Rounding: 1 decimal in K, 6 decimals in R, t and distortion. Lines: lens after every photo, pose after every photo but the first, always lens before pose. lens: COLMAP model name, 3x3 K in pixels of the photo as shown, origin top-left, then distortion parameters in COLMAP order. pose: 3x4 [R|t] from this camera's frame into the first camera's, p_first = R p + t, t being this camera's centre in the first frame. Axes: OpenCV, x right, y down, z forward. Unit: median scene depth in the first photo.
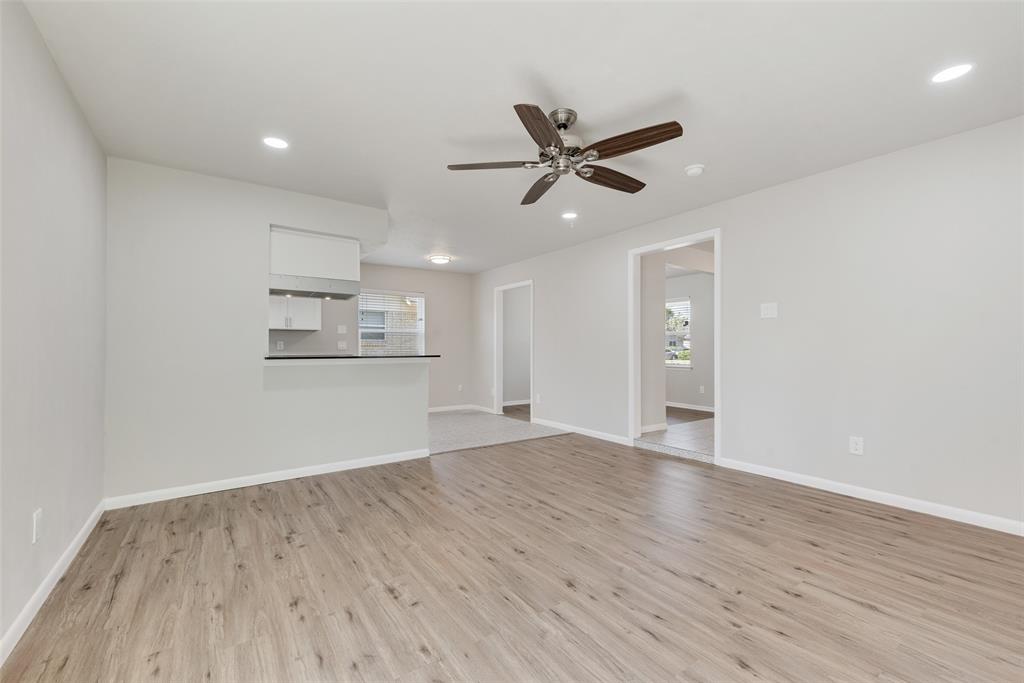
lens RADIAL K [[418.9, 0, 528.0], [0, 418.9, 349.6], [0, 0, 1]] dist [0.014025, -0.000229]
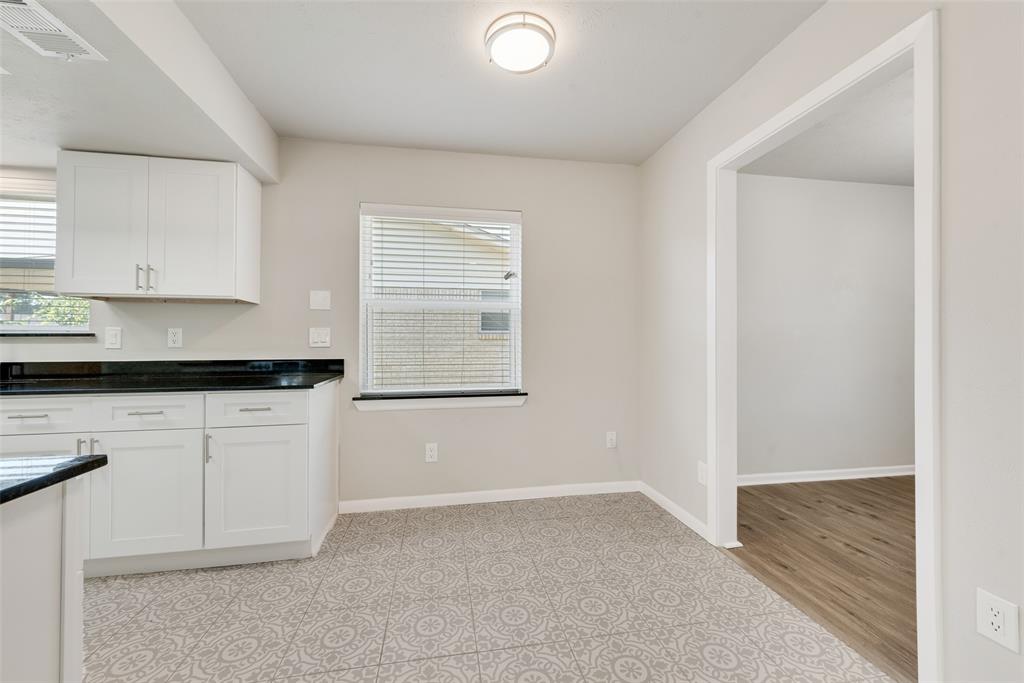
lens RADIAL K [[418.9, 0, 502.6], [0, 418.9, 340.6], [0, 0, 1]] dist [0.014025, -0.000229]
pose [[0.892363, -0.001173, -0.451316, -0.194416], [-0.002304, 0.999972, -0.007155, -0.006697], [0.451312, 0.007425, 0.892335, 1.650025]]
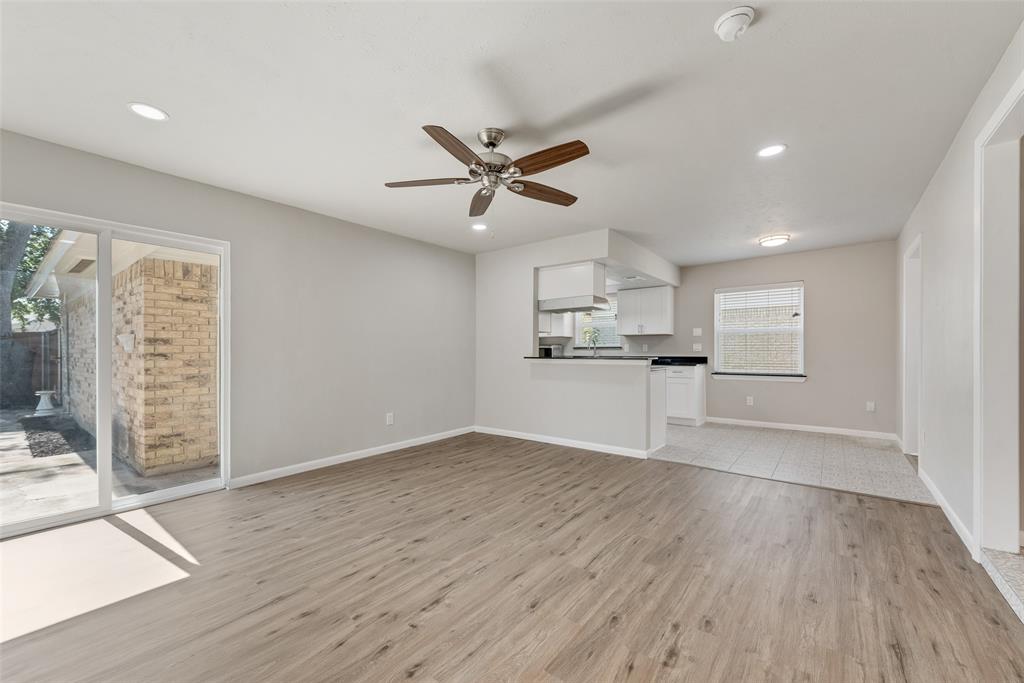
lens RADIAL K [[418.9, 0, 512.7], [0, 418.9, 346.2], [0, 0, 1]] dist [0.014025, -0.000229]
pose [[0.266622, -0.009410, -0.963755, 1.003793], [-0.002225, 0.999944, -0.010379, -0.002303], [0.963799, 0.004911, 0.266586, 0.682725]]
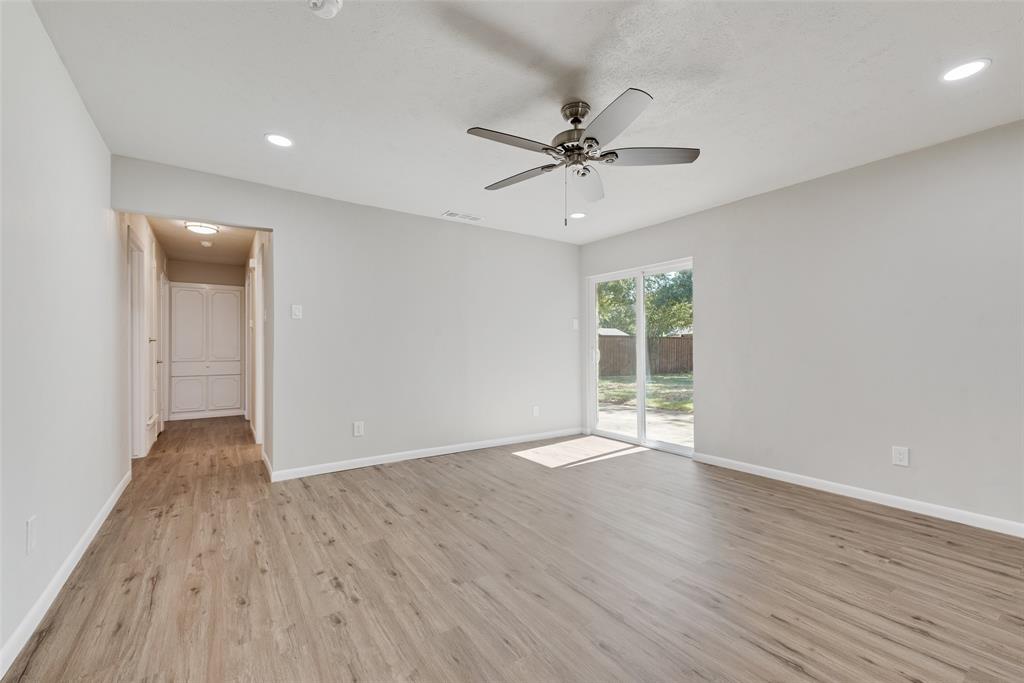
lens RADIAL K [[418.9, 0, 511.1], [0, 418.9, 341.0], [0, 0, 1]] dist [0.014025, -0.000229]
pose [[-0.999159, 0.004513, 0.040744, 0.174621], [0.004067, 0.999931, -0.011018, -0.010251], [-0.040791, -0.010843, -0.999109, 1.771424]]
